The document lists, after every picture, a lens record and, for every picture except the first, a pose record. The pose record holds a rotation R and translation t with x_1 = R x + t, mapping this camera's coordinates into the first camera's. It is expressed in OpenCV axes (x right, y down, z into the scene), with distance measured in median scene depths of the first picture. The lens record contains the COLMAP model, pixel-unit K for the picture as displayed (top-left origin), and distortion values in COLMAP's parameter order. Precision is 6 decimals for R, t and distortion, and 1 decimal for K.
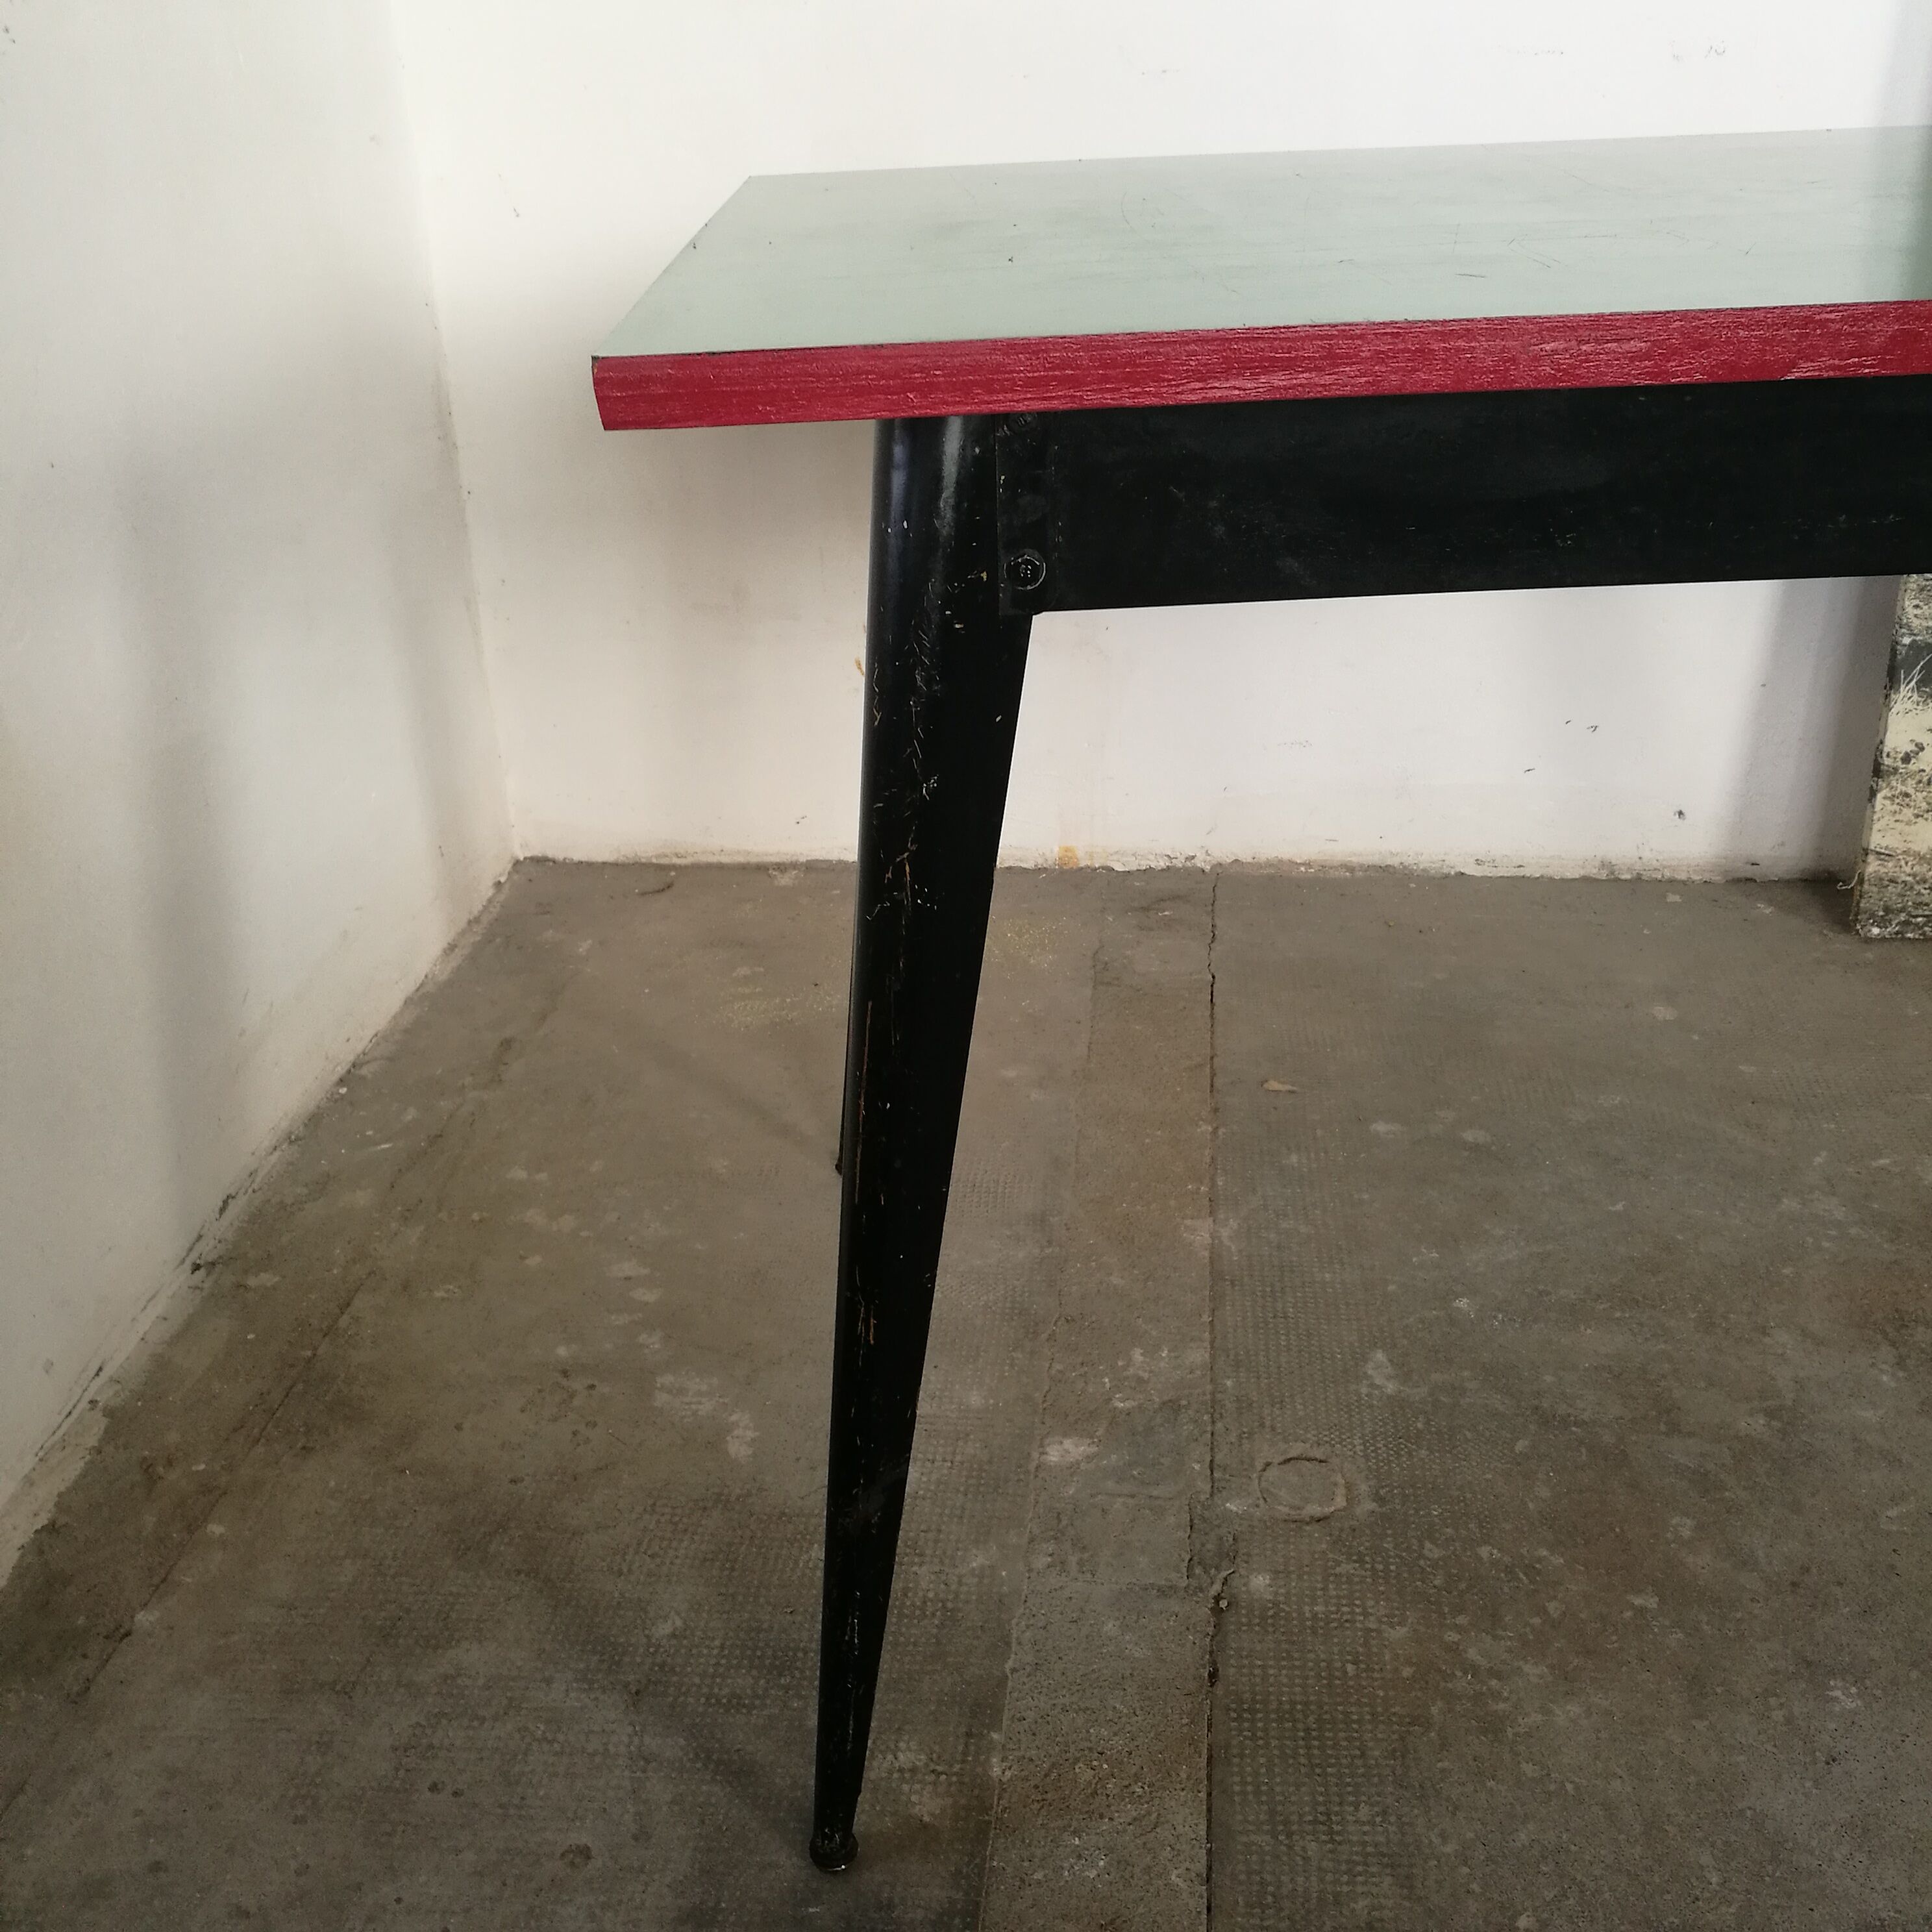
lens RADIAL K [[1879.1, 0, 966.0], [0, 1879.1, 966.0], [0, 0, 1]] dist [-0.011419, -0.004333]
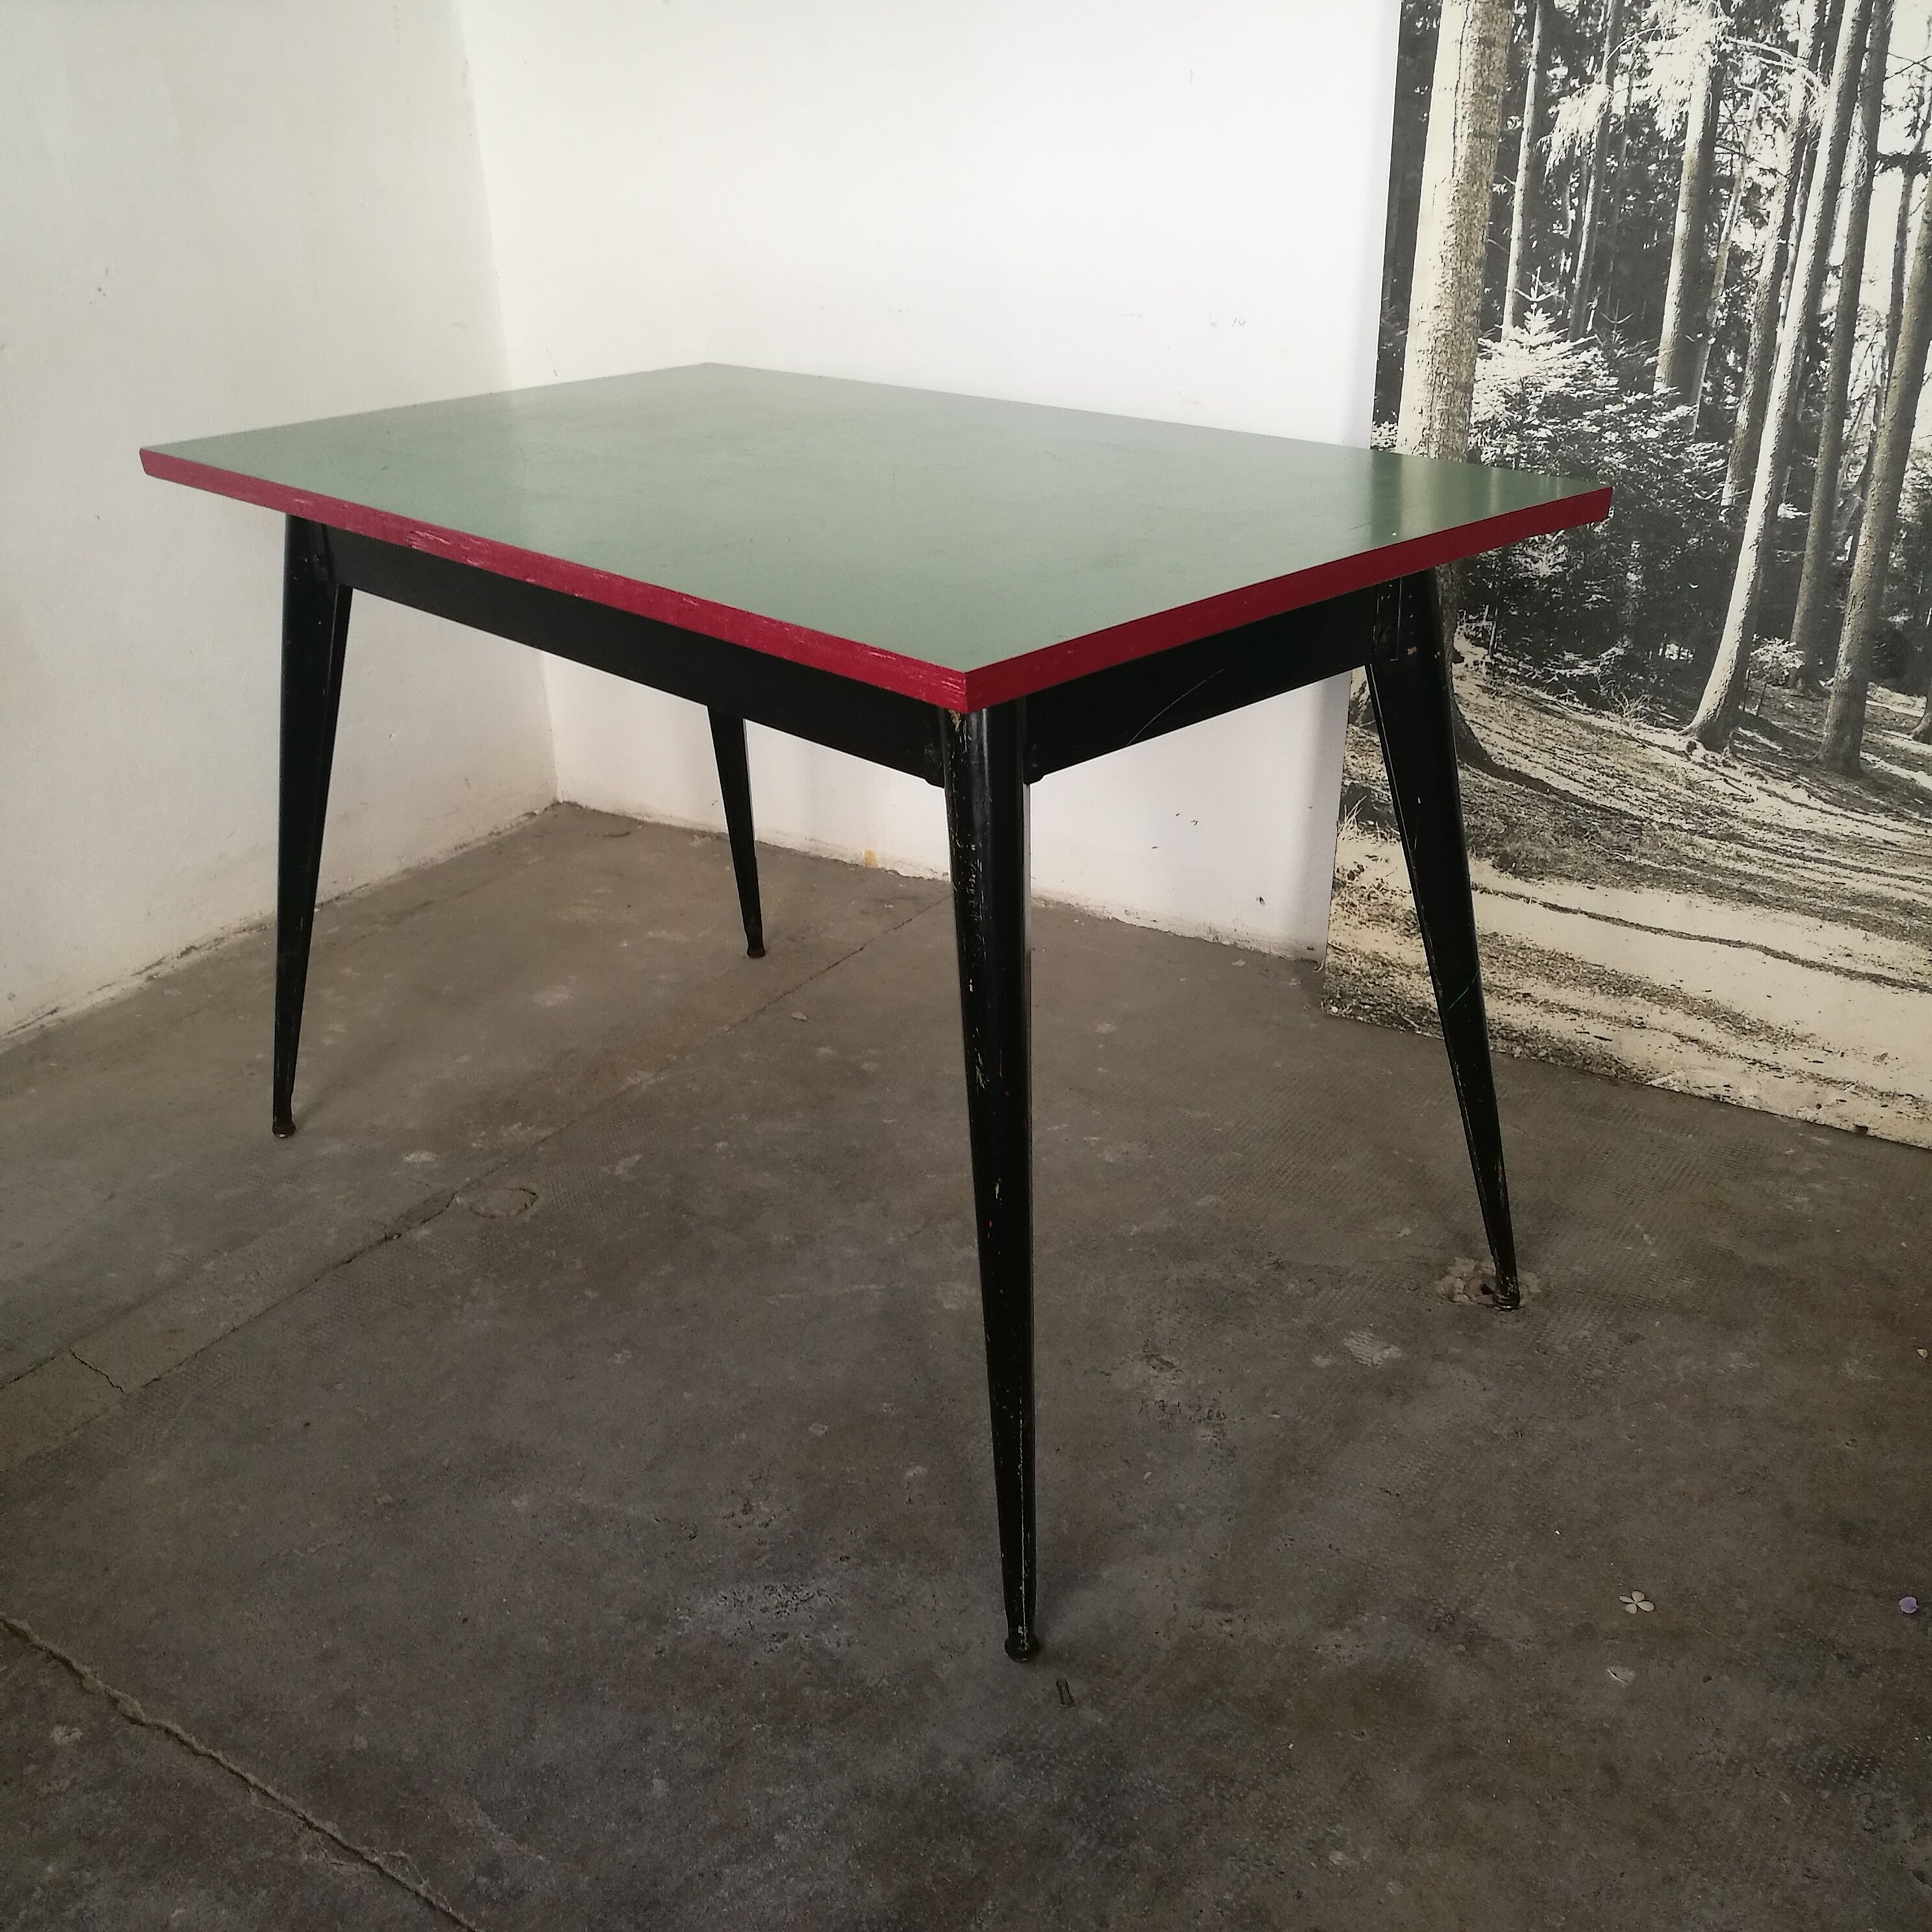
lens RADIAL K [[1753.1, 0, 933.6], [0, 1753.1, 972.6], [0, 0, 1]] dist [-0.001757, 0.030502]
pose [[0.916078, 0.191079, -0.352549, 0.649290], [-0.196007, 0.980355, 0.022032, -0.016264], [0.349833, 0.048919, 0.935534, -0.202296]]
